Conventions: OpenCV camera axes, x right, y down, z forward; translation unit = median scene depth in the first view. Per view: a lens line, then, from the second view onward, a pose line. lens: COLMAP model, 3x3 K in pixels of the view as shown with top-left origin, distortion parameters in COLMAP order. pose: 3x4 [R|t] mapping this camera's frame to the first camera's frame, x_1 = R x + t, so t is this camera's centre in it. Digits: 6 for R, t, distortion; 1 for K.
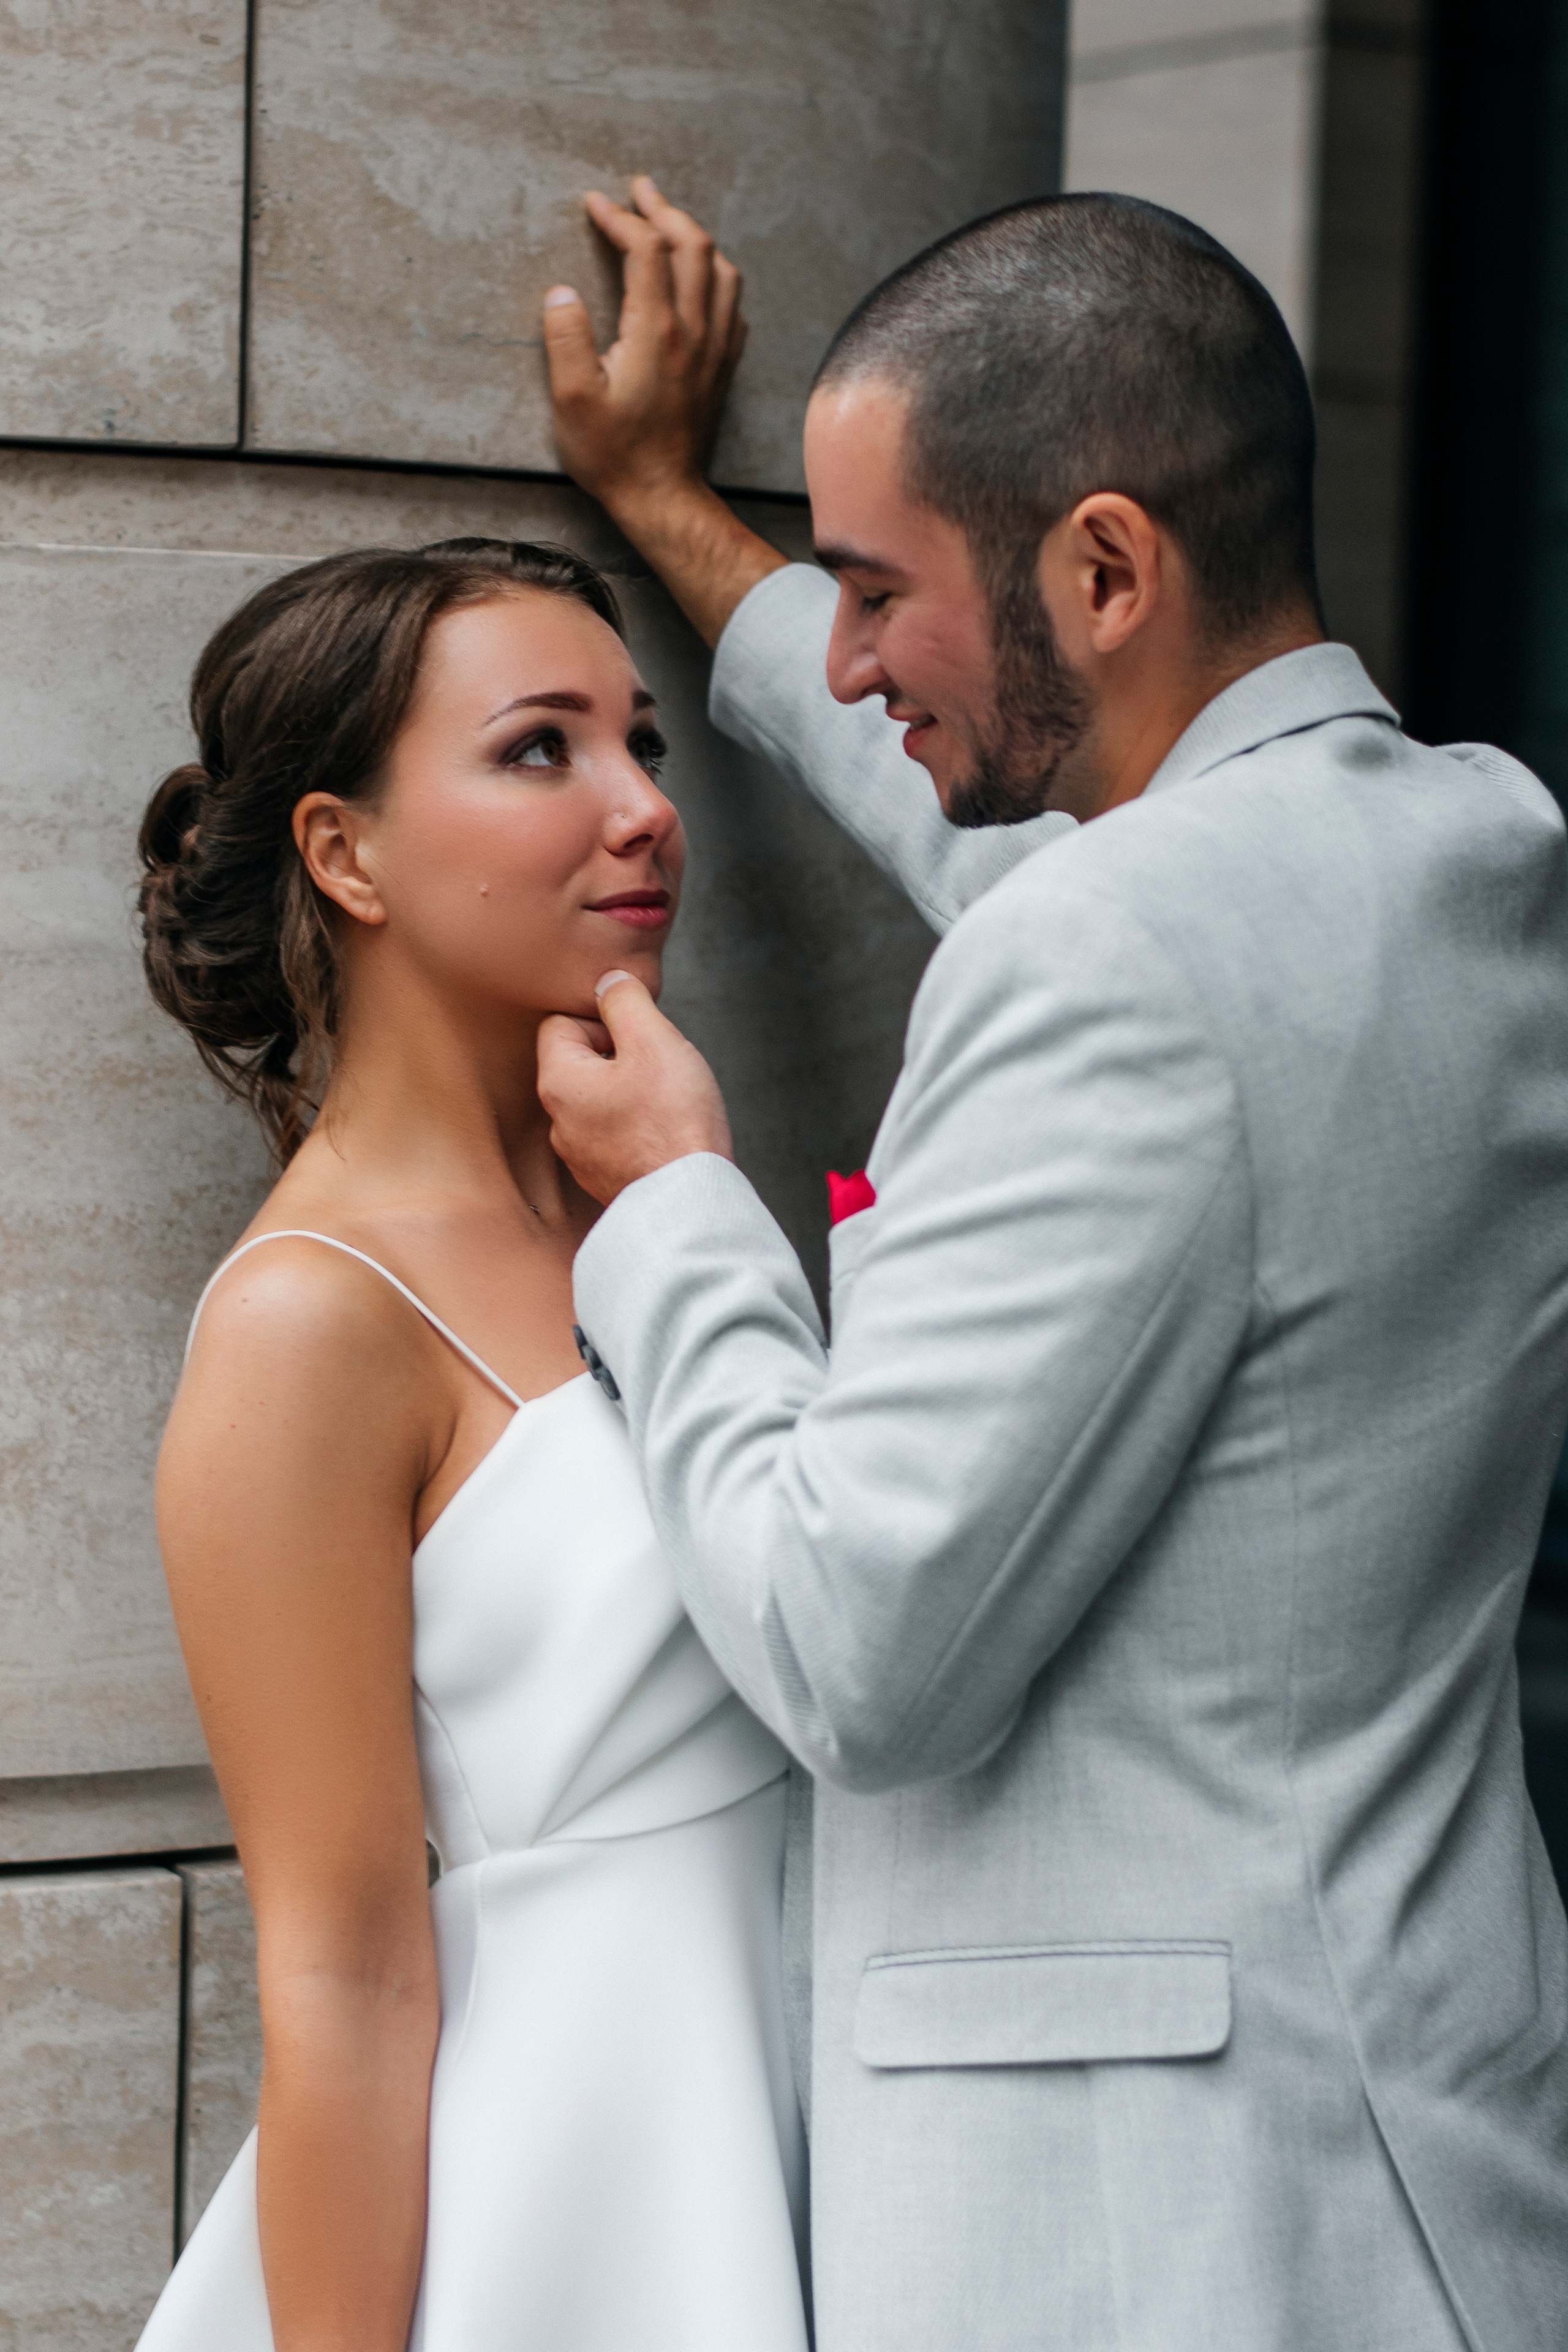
lens RADIAL K [[5028.3, 0, 796.5], [0, 5028.3, 1170.3], [0, 0, 1]] dist [0.009288, 0.000000]
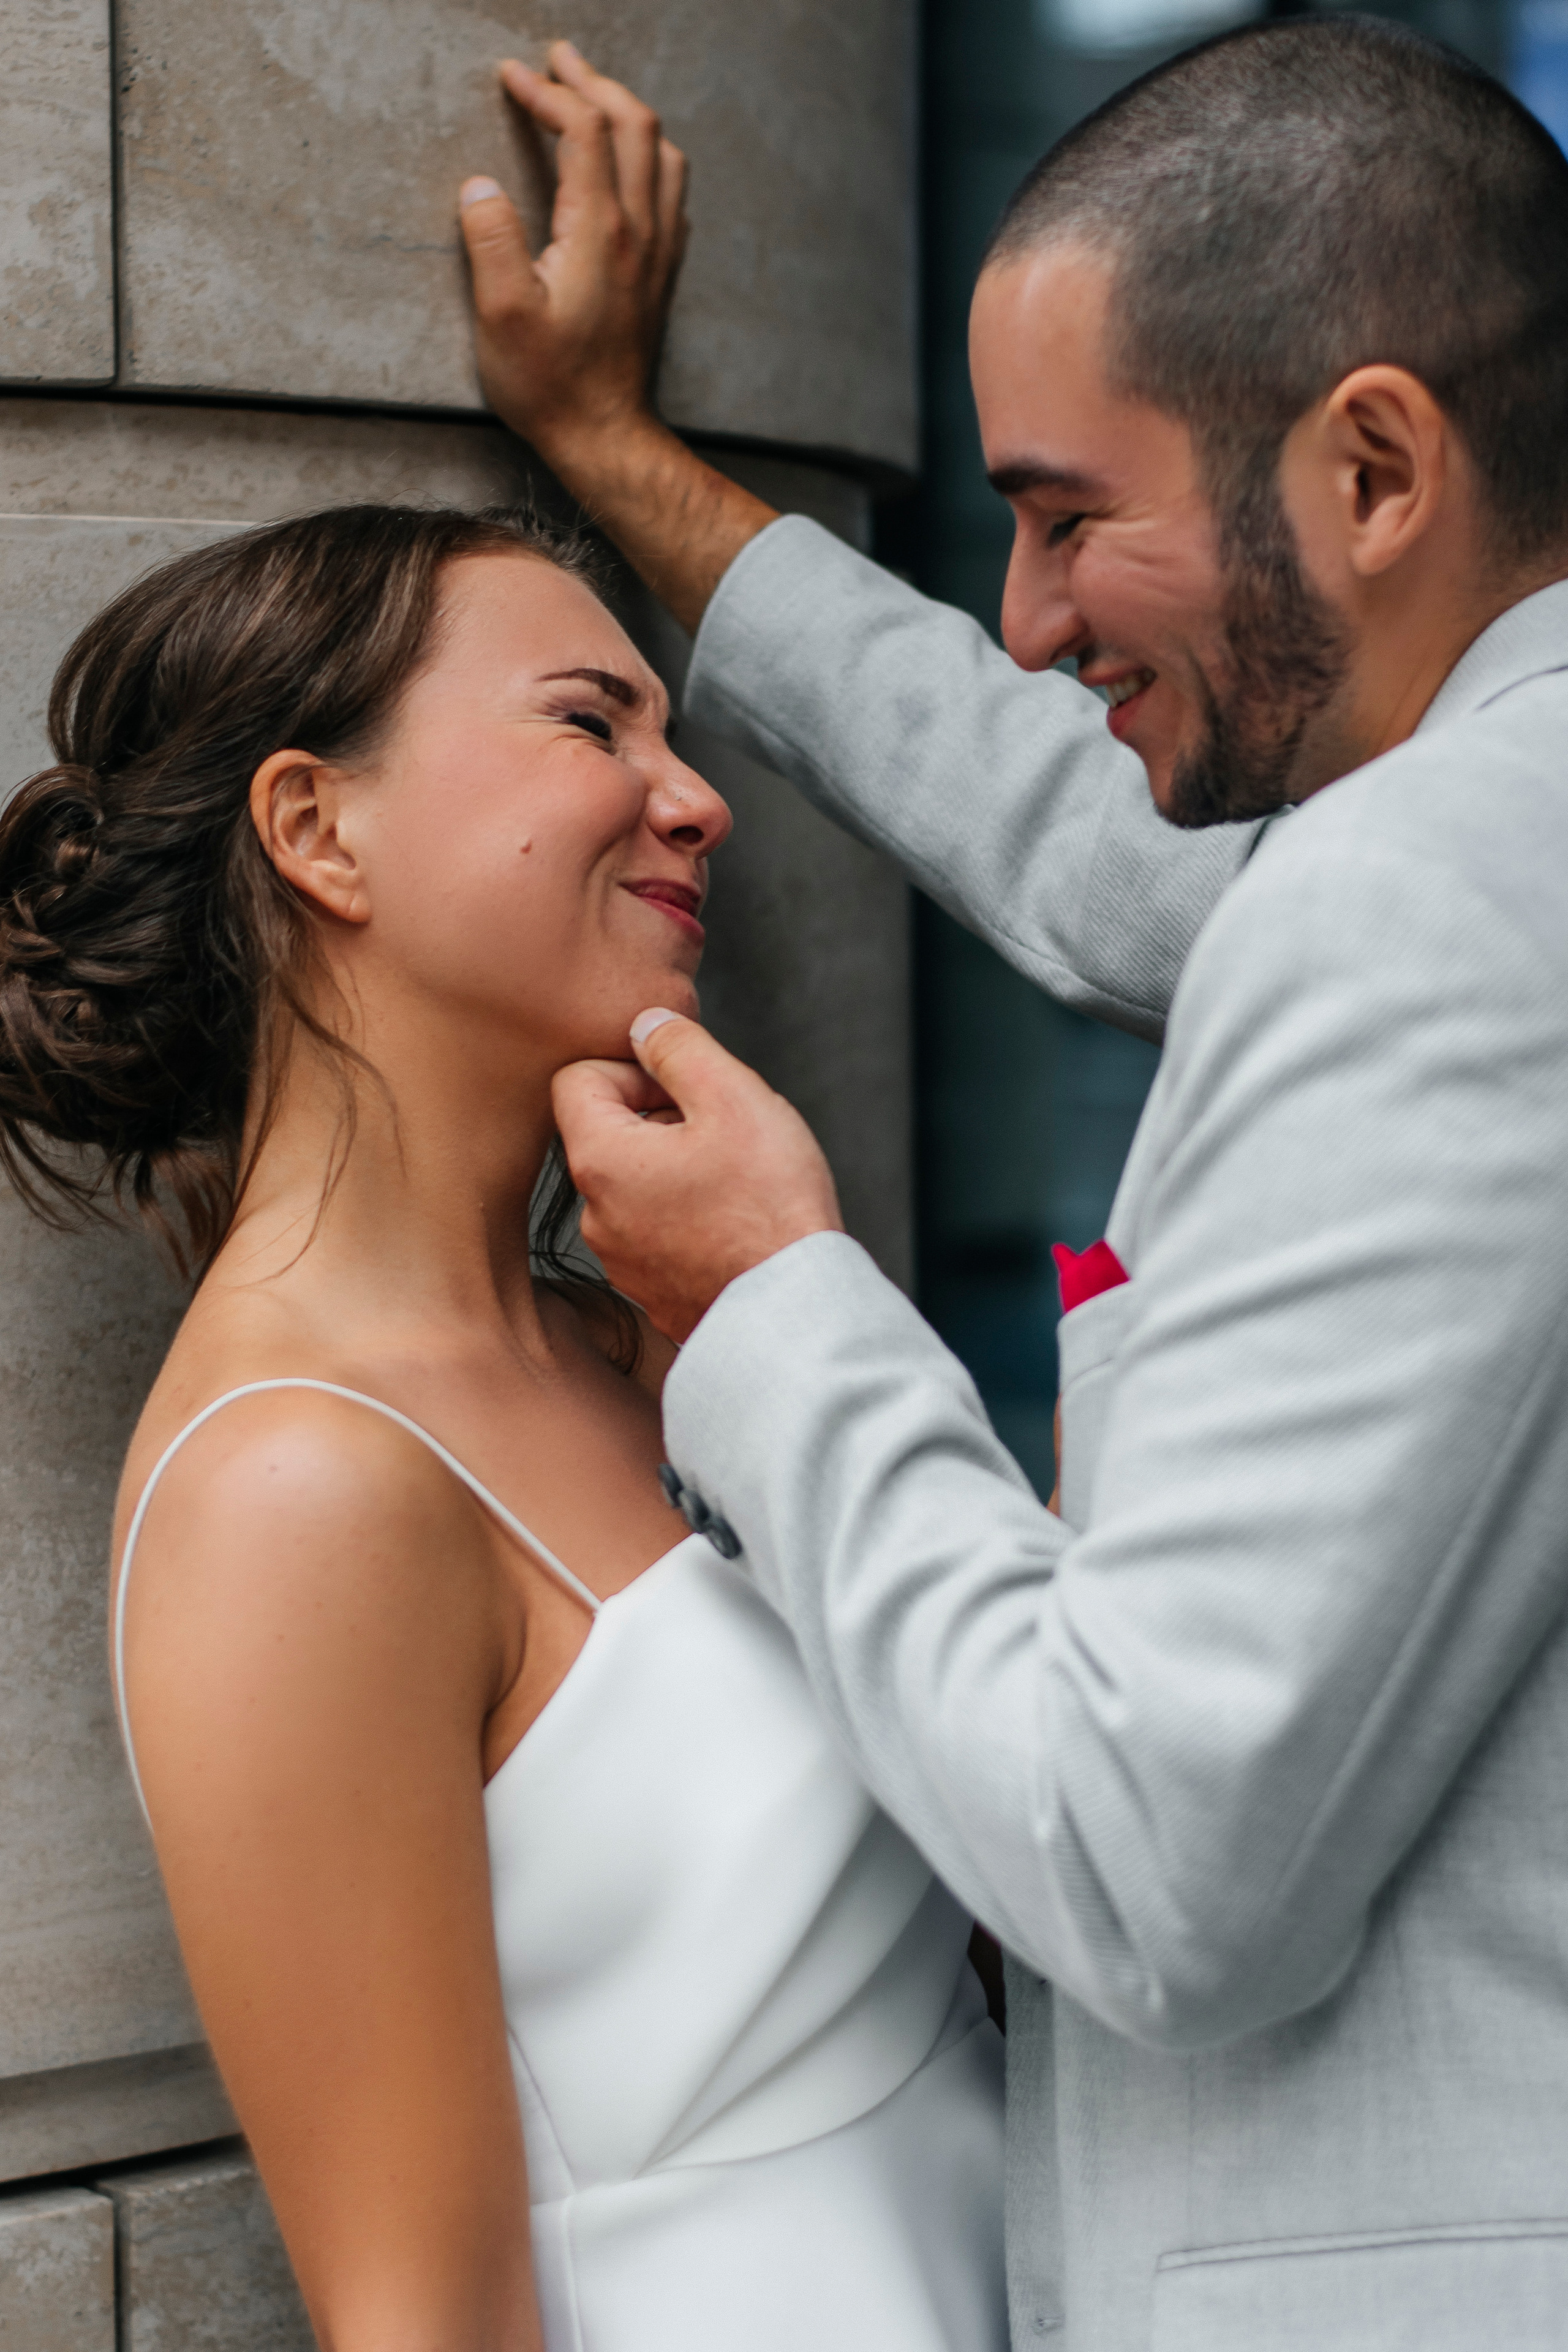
lens RADIAL K [[5028.3, 0, 771.4], [0, 5028.3, 1183.5], [0, 0, 1]] dist [0.009288, 0.000000]
pose [[0.981876, -0.059761, 0.179856, -0.158407], [0.062892, 0.997951, -0.011753, -0.002772], [-0.178785, 0.022851, 0.983623, 0.208382]]
